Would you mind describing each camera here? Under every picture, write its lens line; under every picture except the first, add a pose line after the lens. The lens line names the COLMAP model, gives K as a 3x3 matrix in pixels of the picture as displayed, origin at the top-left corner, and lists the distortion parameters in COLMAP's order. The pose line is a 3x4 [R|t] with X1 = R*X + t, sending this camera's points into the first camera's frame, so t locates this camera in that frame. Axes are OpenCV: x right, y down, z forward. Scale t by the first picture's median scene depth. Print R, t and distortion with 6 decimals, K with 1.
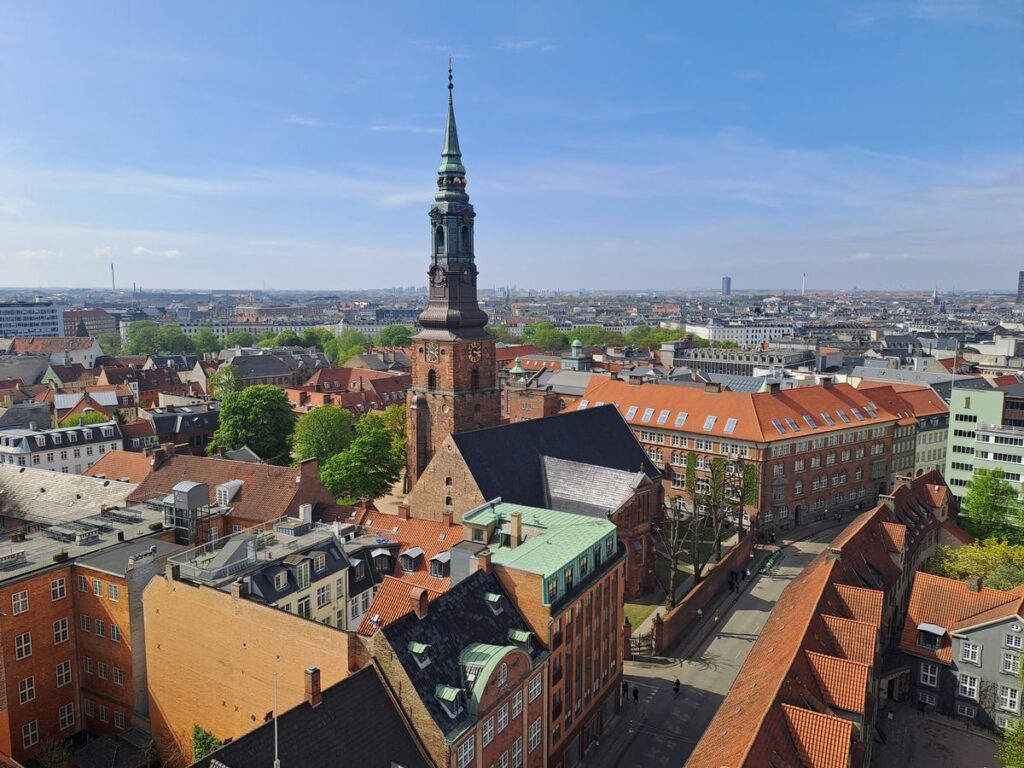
lens RADIAL K [[745.1, 0, 497.6], [0, 745.1, 386.0], [0, 0, 1]] dist [0.088767, -0.110321]
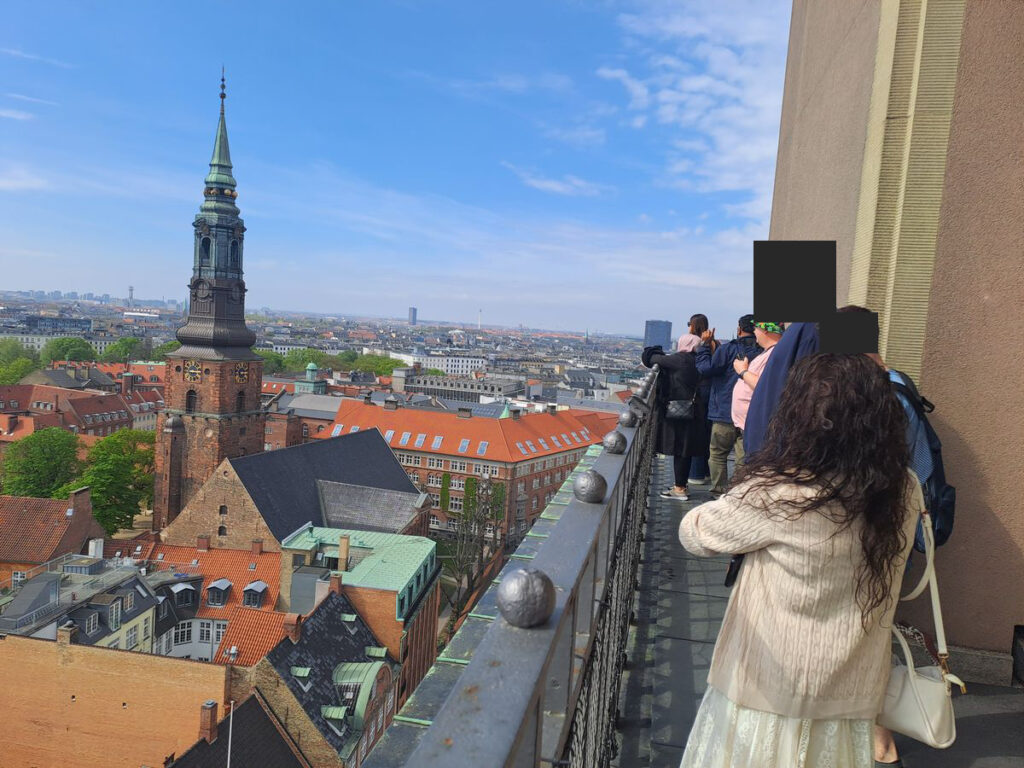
lens RADIAL K [[747.4, 0, 509.6], [0, 747.4, 383.5], [0, 0, 1]] dist [0.055331, -0.076344]
pose [[0.911990, 0.028748, 0.409203, -0.112951], [-0.013757, 0.999124, -0.039532, 0.001401], [-0.409981, 0.030424, 0.911586, -0.013100]]
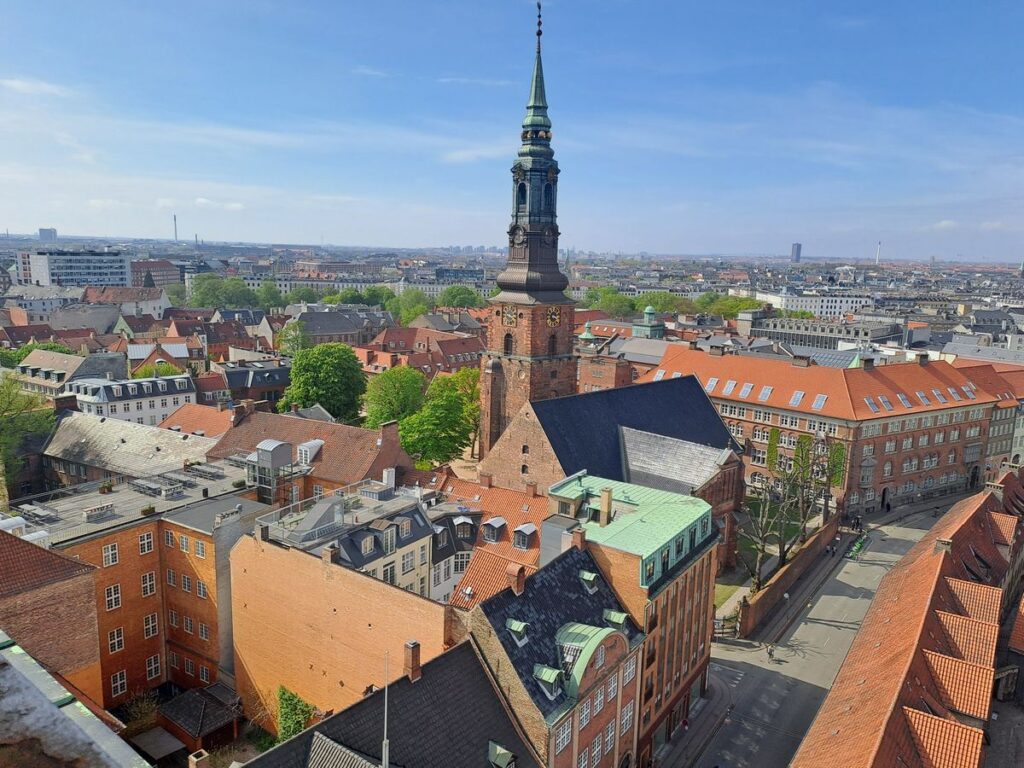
lens RADIAL K [[751.6, 0, 509.4], [0, 751.6, 393.4], [0, 0, 1]] dist [0.096458, -0.114777]
pose [[0.997710, 0.036496, -0.056937, -0.029025], [-0.033087, 0.997667, 0.059708, -0.002732], [0.058984, -0.057688, 0.996591, 0.020195]]
